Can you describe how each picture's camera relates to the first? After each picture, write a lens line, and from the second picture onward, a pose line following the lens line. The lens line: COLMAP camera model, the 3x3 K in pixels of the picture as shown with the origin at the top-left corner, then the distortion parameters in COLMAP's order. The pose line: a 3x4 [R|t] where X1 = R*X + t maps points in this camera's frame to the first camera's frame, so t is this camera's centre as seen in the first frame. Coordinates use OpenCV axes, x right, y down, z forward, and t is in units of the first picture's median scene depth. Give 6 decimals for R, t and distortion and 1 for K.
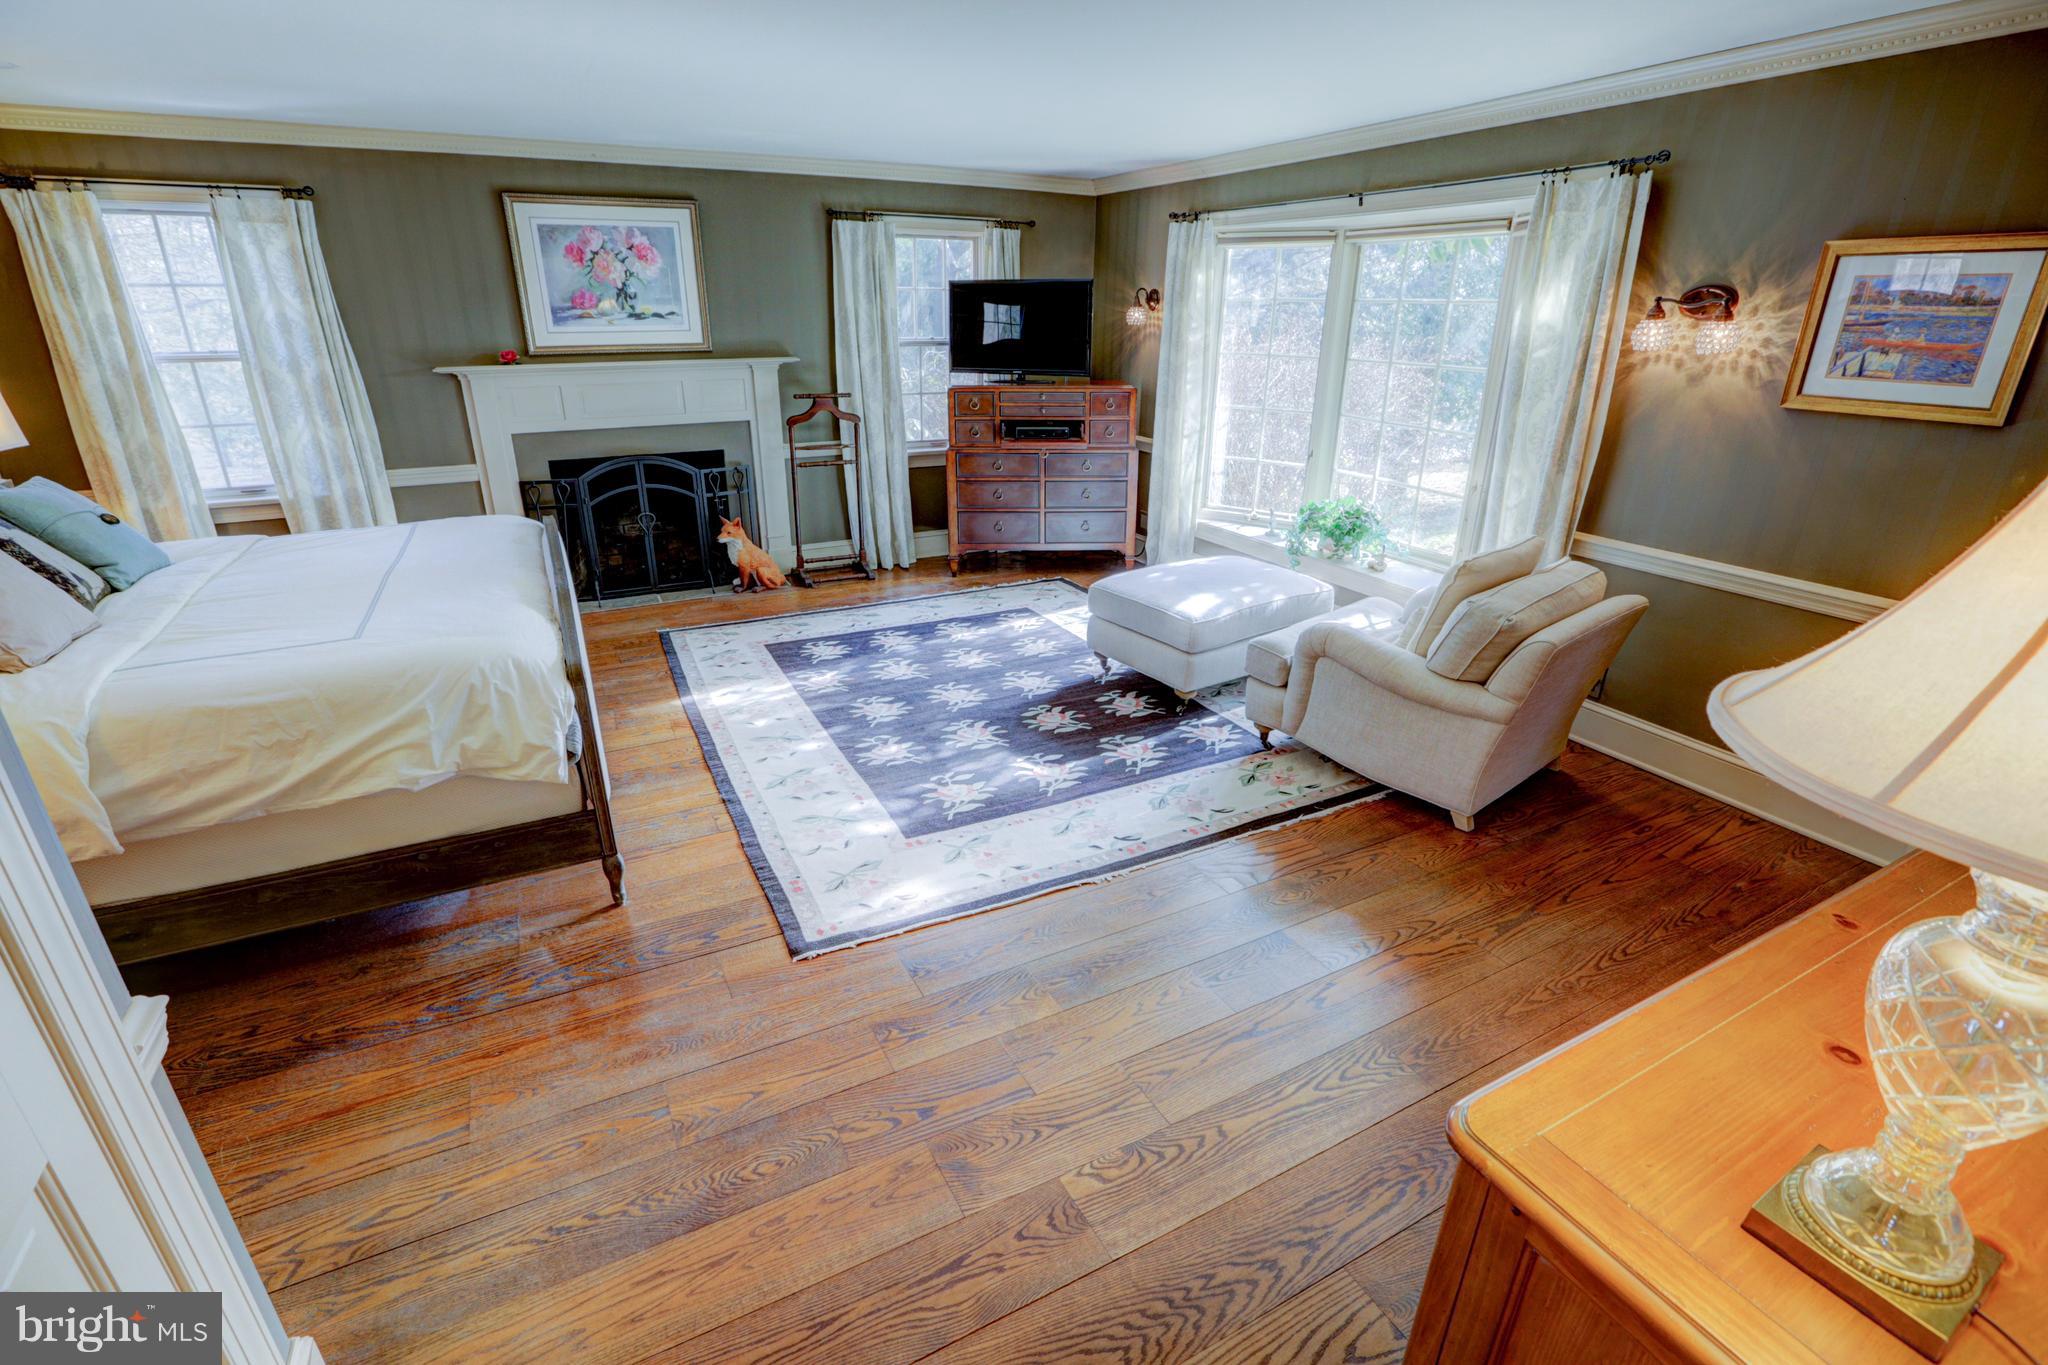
lens RADIAL K [[921.4, 0, 1031.7], [0, 921.4, 692.4], [0, 0, 1]] dist [-0.045277, 0.015923]
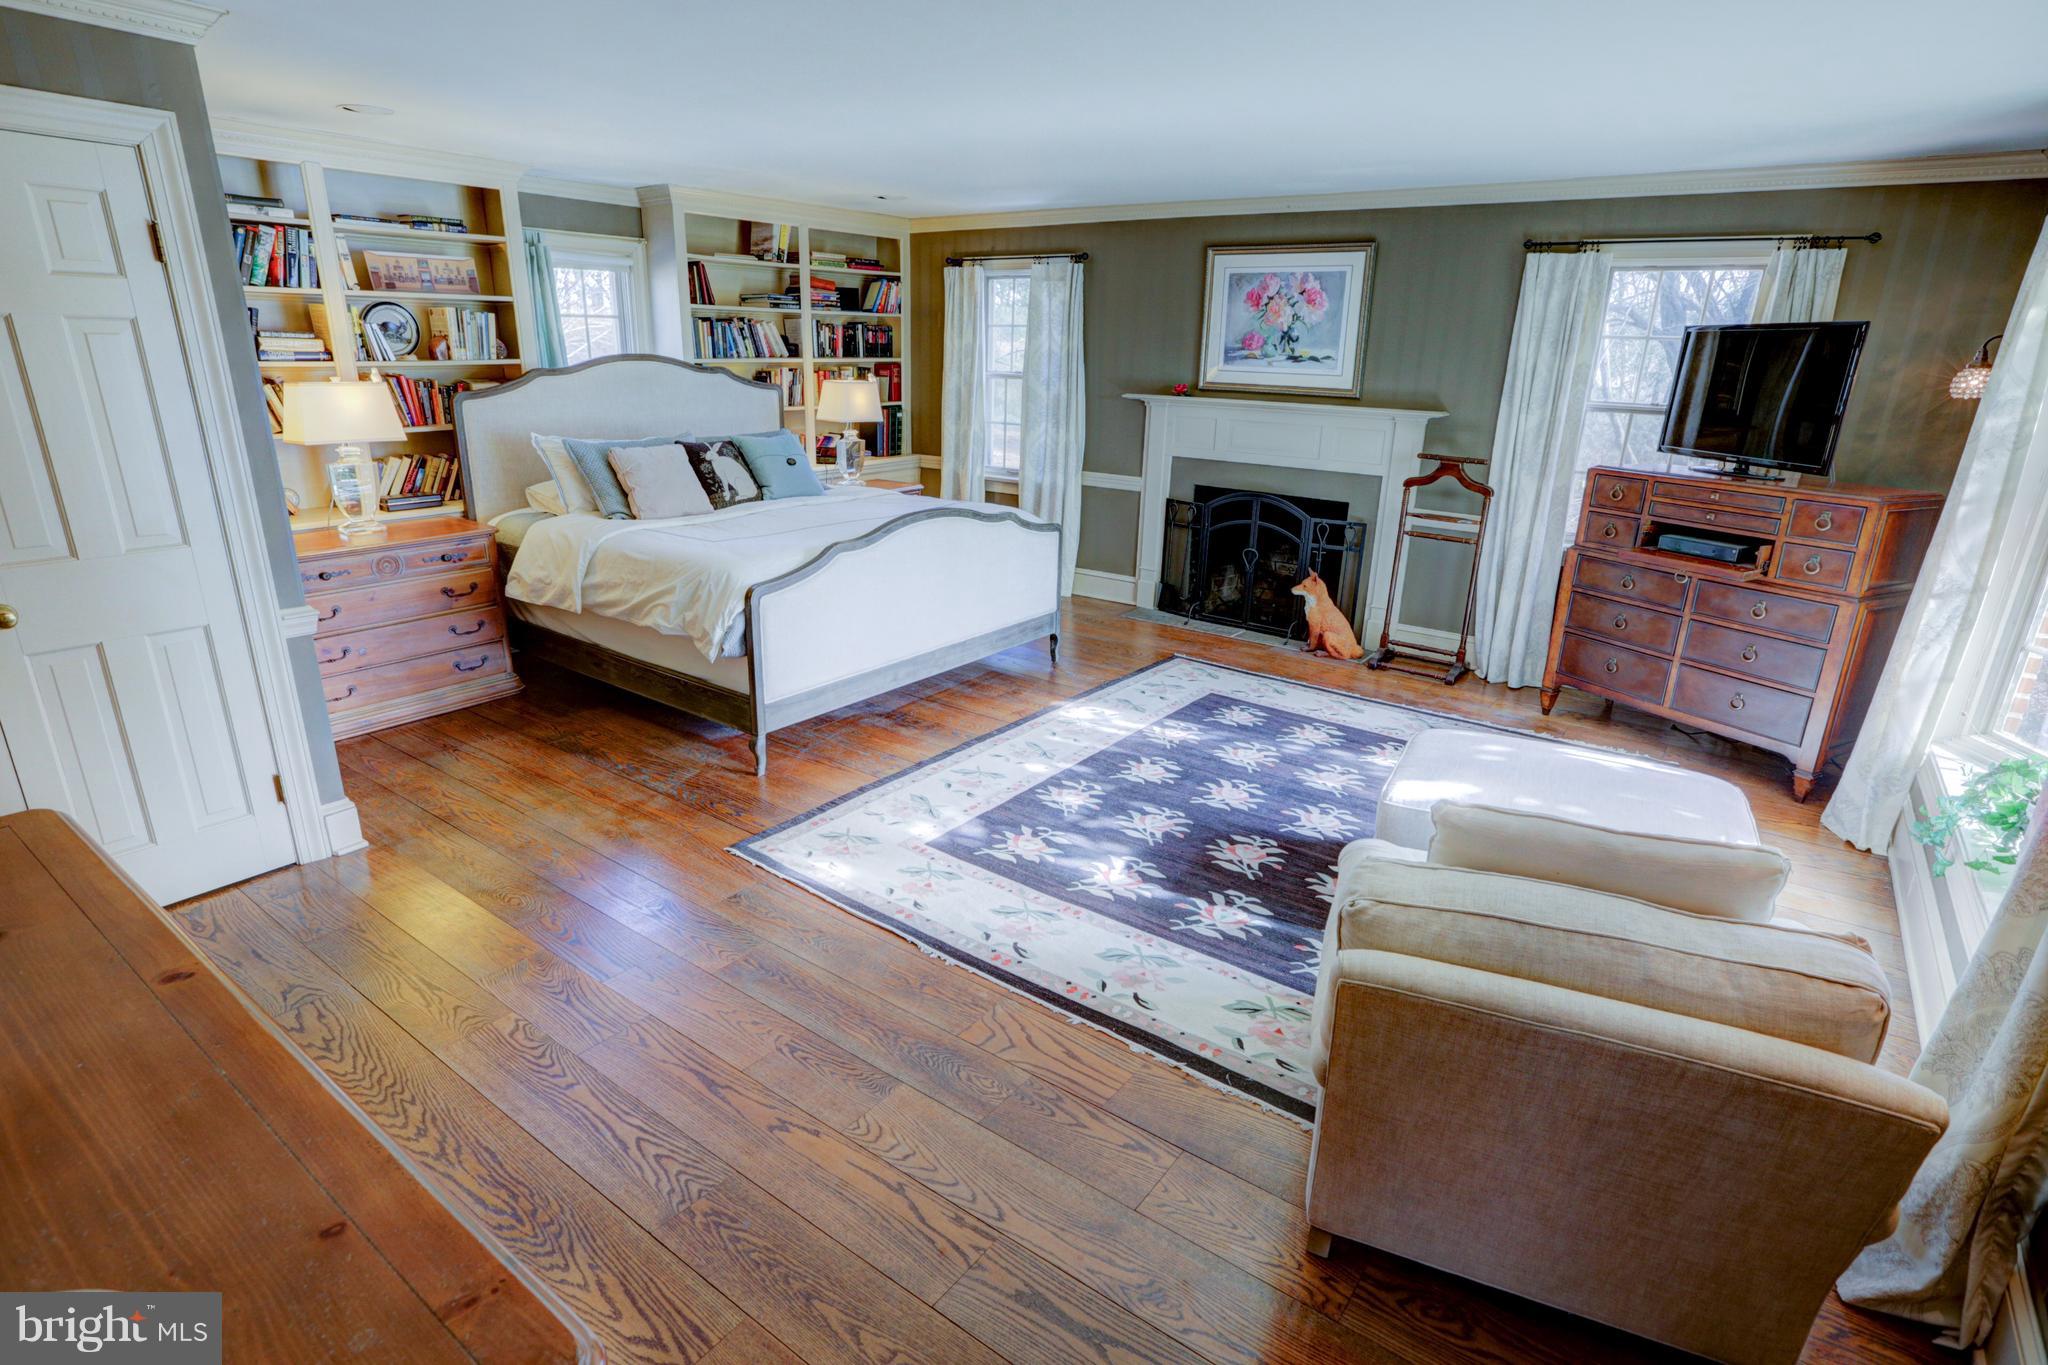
lens RADIAL K [[1034.3, 0, 1021.5], [0, 1034.3, 689.6], [0, 0, 1]] dist [-0.024840, 0.002616]
pose [[0.446135, 0.290541, -0.846493, 0.517581], [-0.363818, 0.923036, 0.125066, -0.114306], [0.817680, 0.252173, 0.517502, 0.267773]]
